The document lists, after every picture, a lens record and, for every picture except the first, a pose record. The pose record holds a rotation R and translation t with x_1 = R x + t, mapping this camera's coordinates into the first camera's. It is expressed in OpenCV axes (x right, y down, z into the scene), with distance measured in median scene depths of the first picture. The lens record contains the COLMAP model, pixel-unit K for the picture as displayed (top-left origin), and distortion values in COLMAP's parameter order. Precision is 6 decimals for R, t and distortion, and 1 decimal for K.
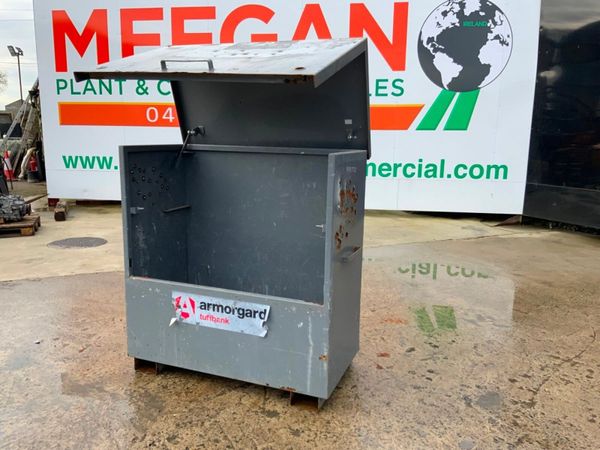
lens RADIAL K [[493.8, 0, 302.4], [0, 493.8, 222.7], [0, 0, 1]] dist [0.051246, -0.112485]
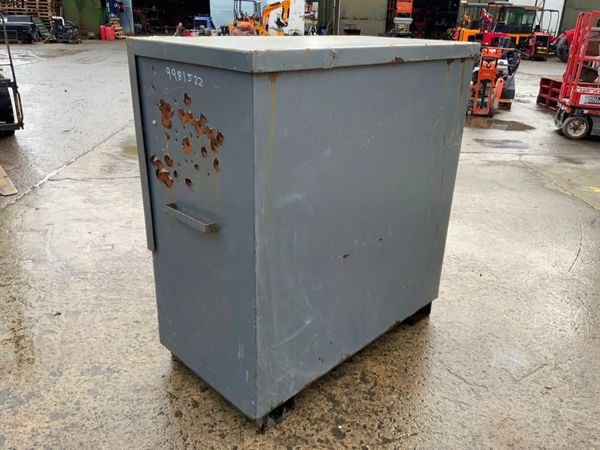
lens RADIAL K [[495.3, 0, 291.3], [0, 495.3, 225.3], [0, 0, 1]] dist [0.071861, -0.097910]
pose [[-0.411101, 0.319701, -0.853690, 0.426885], [-0.192251, 0.885016, 0.424012, -0.158461], [0.891087, 0.338434, -0.302369, 0.940921]]
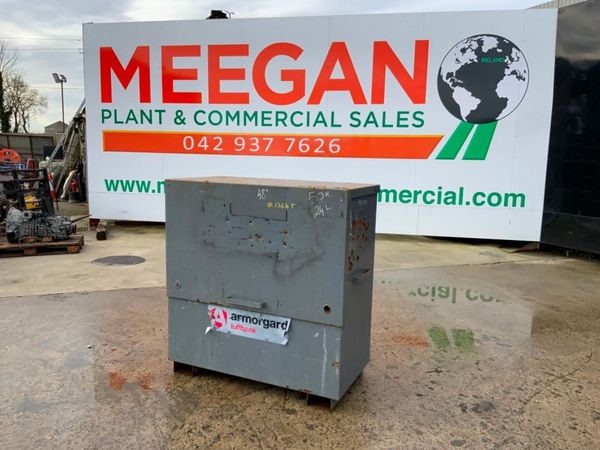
lens RADIAL K [[493.8, 0, 302.4], [0, 493.8, 222.7], [0, 0, 1]] dist [0.051246, -0.112485]
pose [[0.998378, 0.015686, -0.054721, 0.015415], [-0.018066, 0.998900, -0.043271, -0.004991], [0.053982, 0.044189, 0.997564, -0.121040]]
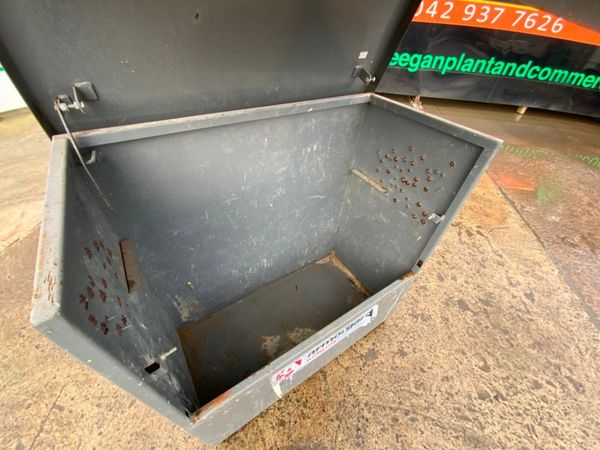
lens RADIAL K [[240.4, 0, 300.0], [0, 240.4, 225.0], [0, 0, 1]] dist [0.019076, -0.016601]
pose [[0.584433, -0.537669, 0.607742, -0.247407], [0.099913, 0.790949, 0.603670, -0.177604], [-0.805267, -0.292083, 0.515977, 0.628441]]
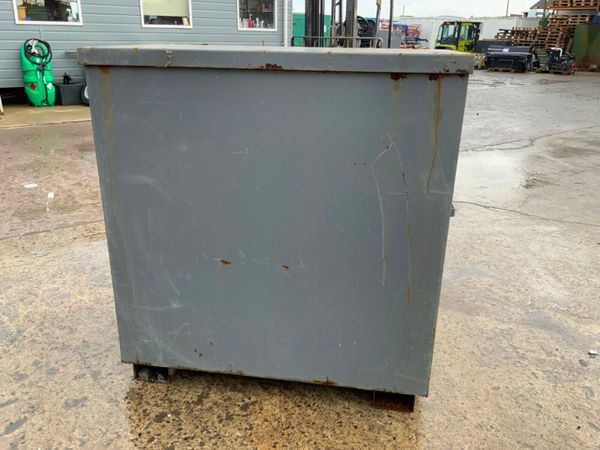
lens RADIAL K [[493.8, 0, 302.4], [0, 493.8, 222.7], [0, 0, 1]] dist [0.051246, -0.112485]
pose [[-0.976724, 0.037631, -0.211175, 0.009592], [-0.074387, 0.863973, 0.498012, -0.213210], [0.201190, 0.502129, -0.841064, 1.260068]]
